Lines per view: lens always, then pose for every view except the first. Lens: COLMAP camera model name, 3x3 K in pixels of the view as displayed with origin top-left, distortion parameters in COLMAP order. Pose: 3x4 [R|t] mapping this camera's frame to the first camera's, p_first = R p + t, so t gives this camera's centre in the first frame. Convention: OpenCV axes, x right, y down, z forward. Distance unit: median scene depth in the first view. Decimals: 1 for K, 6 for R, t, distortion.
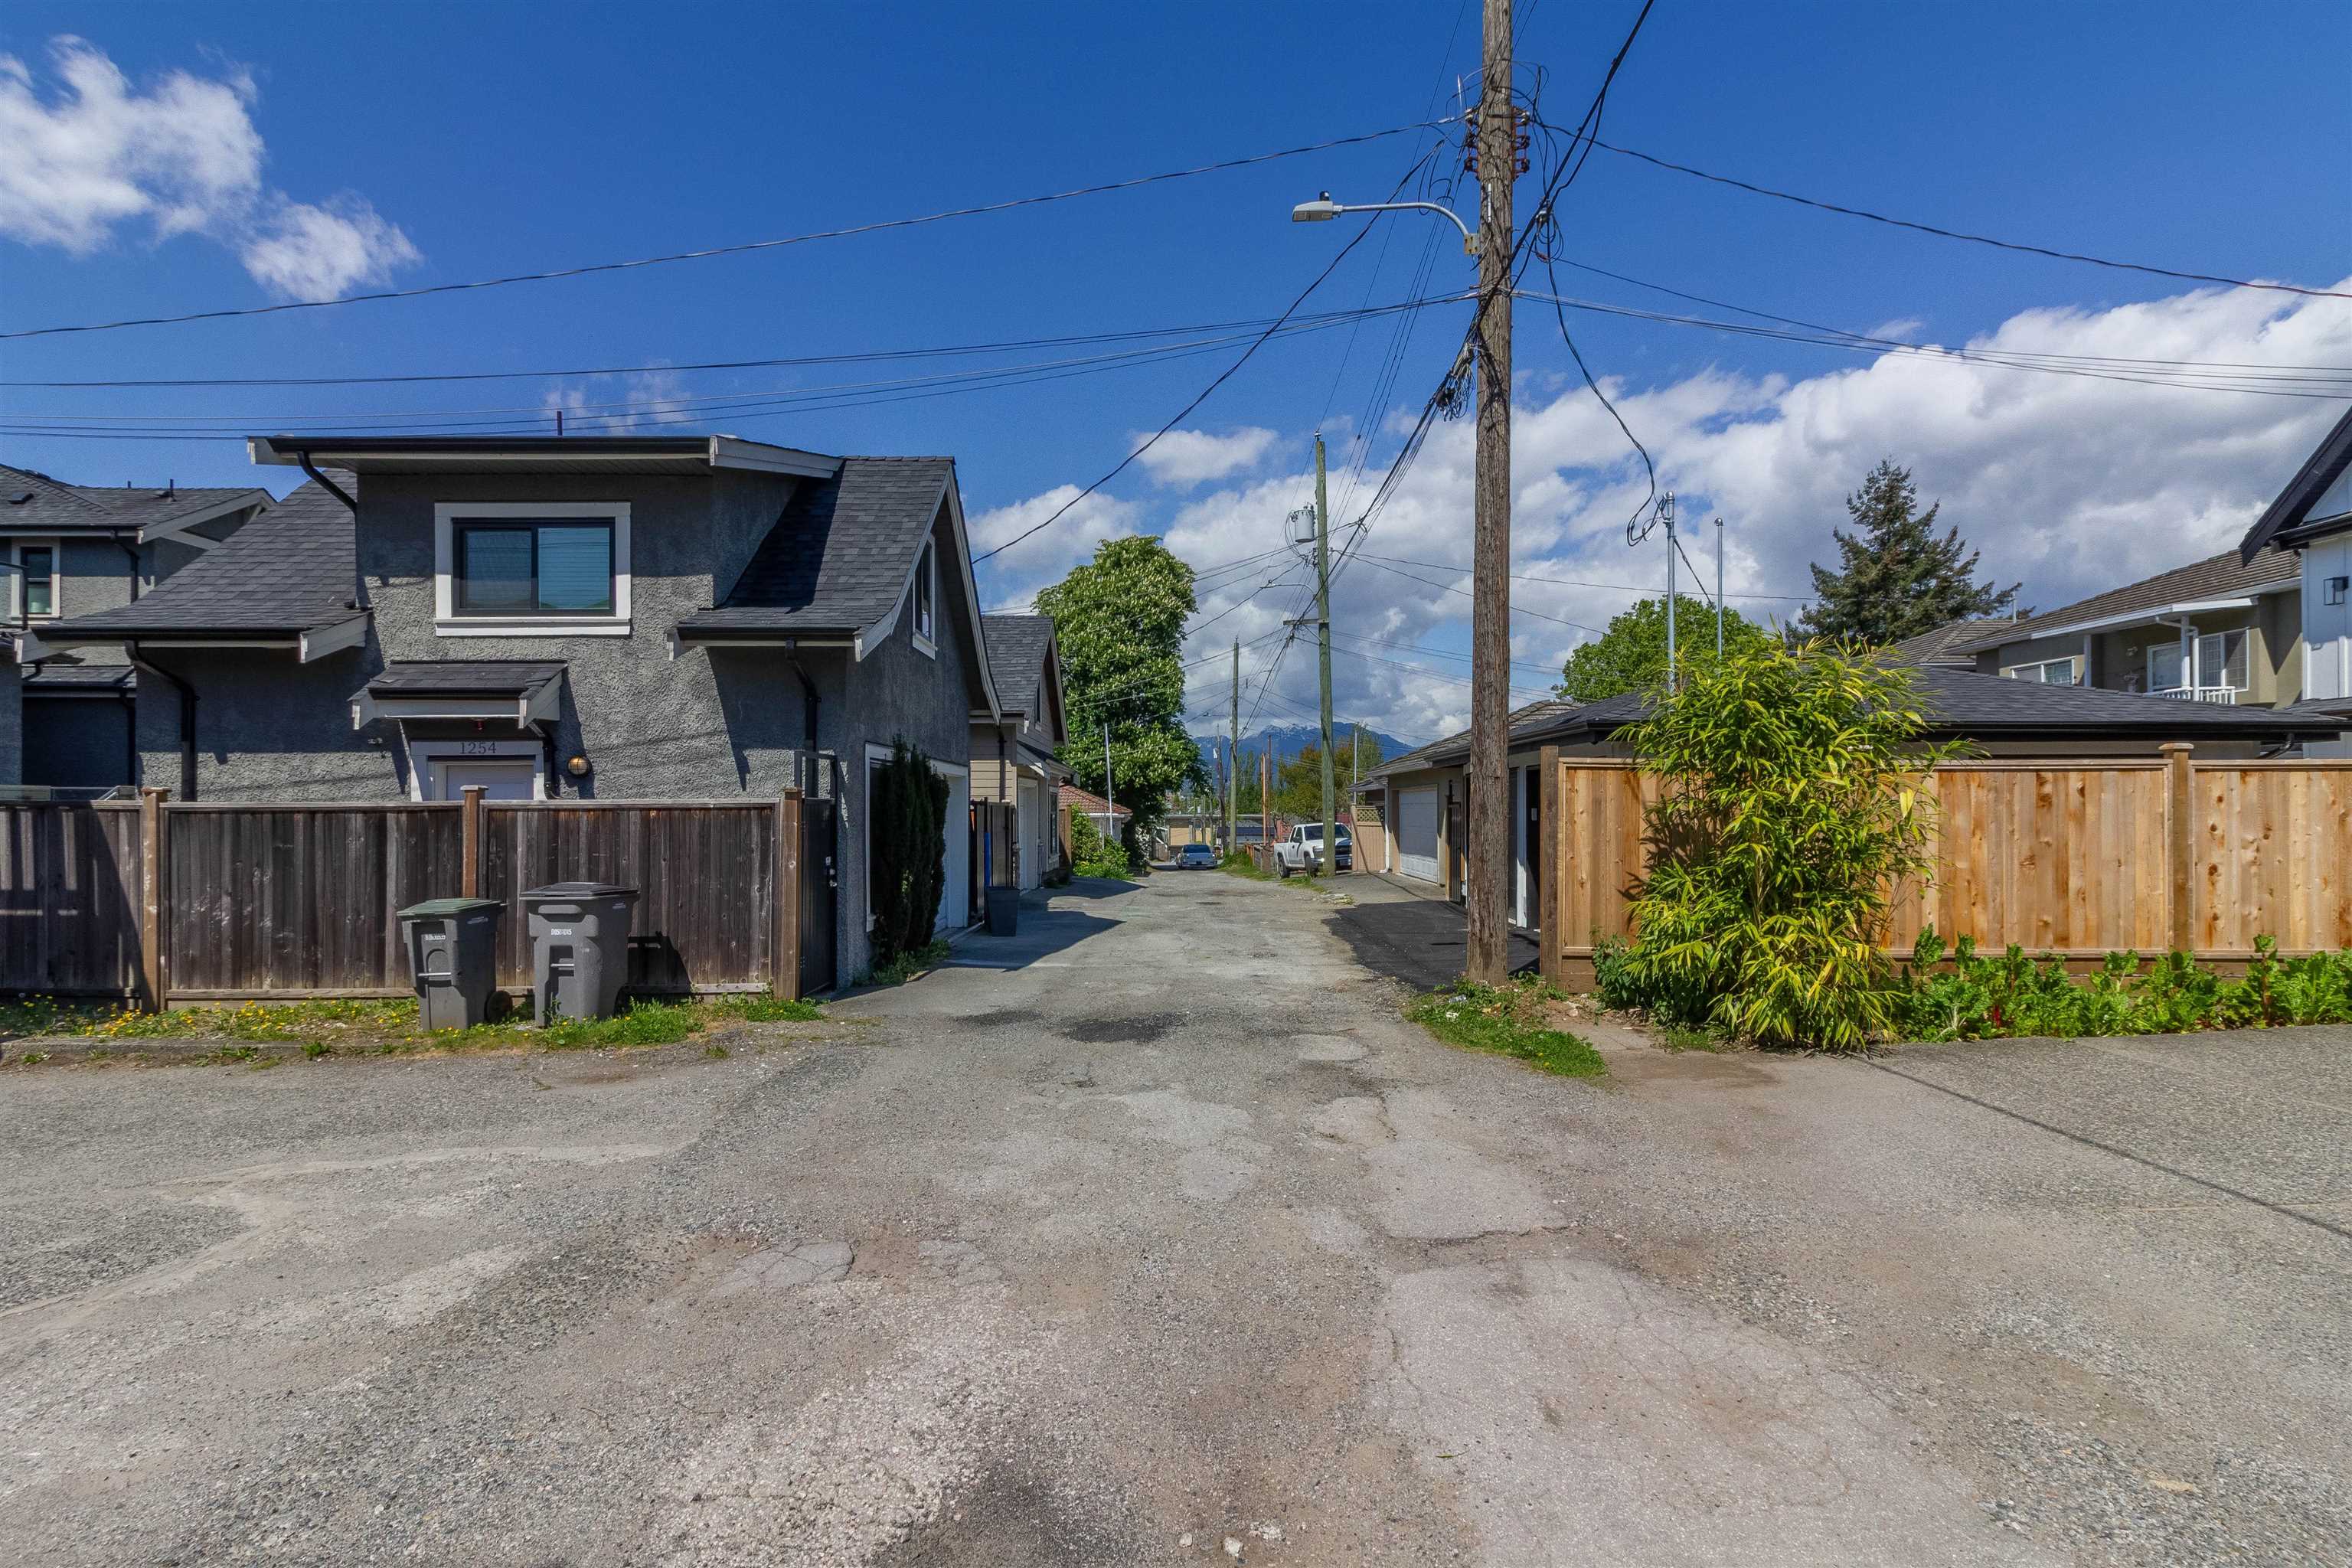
lens RADIAL K [[1104.3, 0, 1178.9], [0, 1104.3, 807.7], [0, 0, 1]] dist [0.002740, -0.000135]
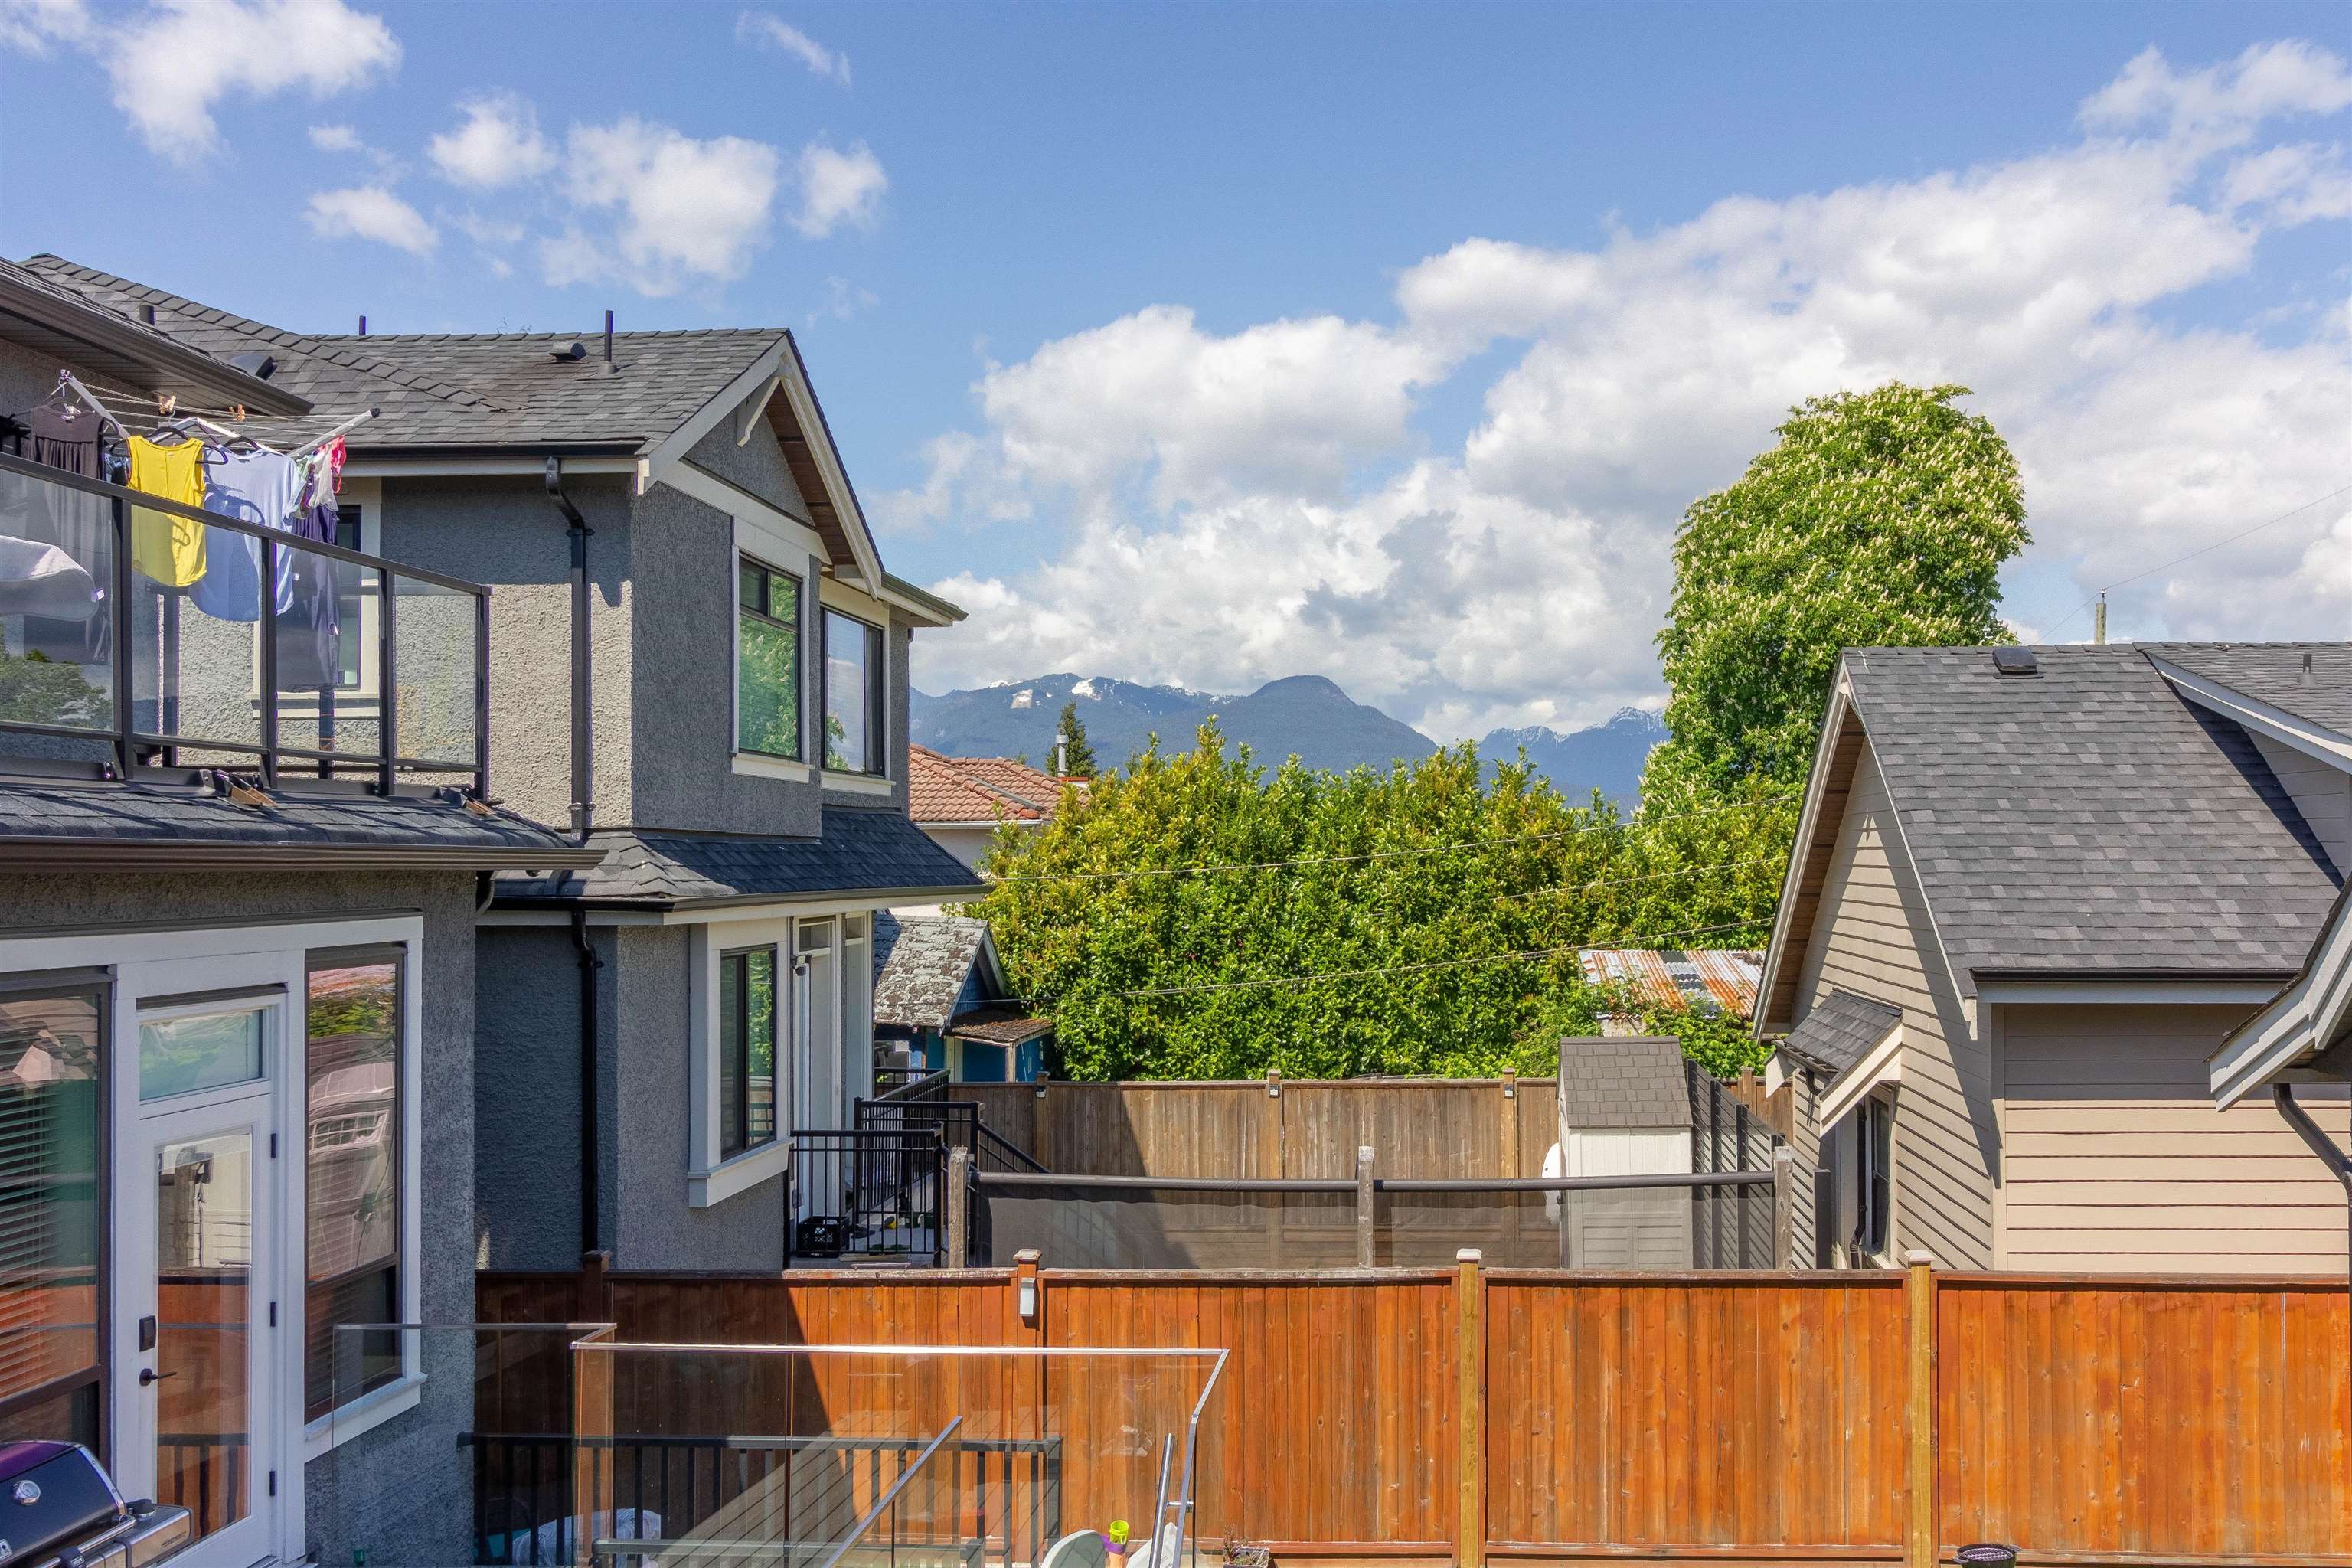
lens RADIAL K [[1962.6, 0, 1182.6], [0, 1962.6, 807.3], [0, 0, 1]] dist [-0.011541, -0.006670]
pose [[0.989254, 0.002111, -0.146191, -1.297492], [-0.006323, 0.999578, -0.028356, -0.234001], [0.146069, 0.028975, 0.988850, 0.783190]]
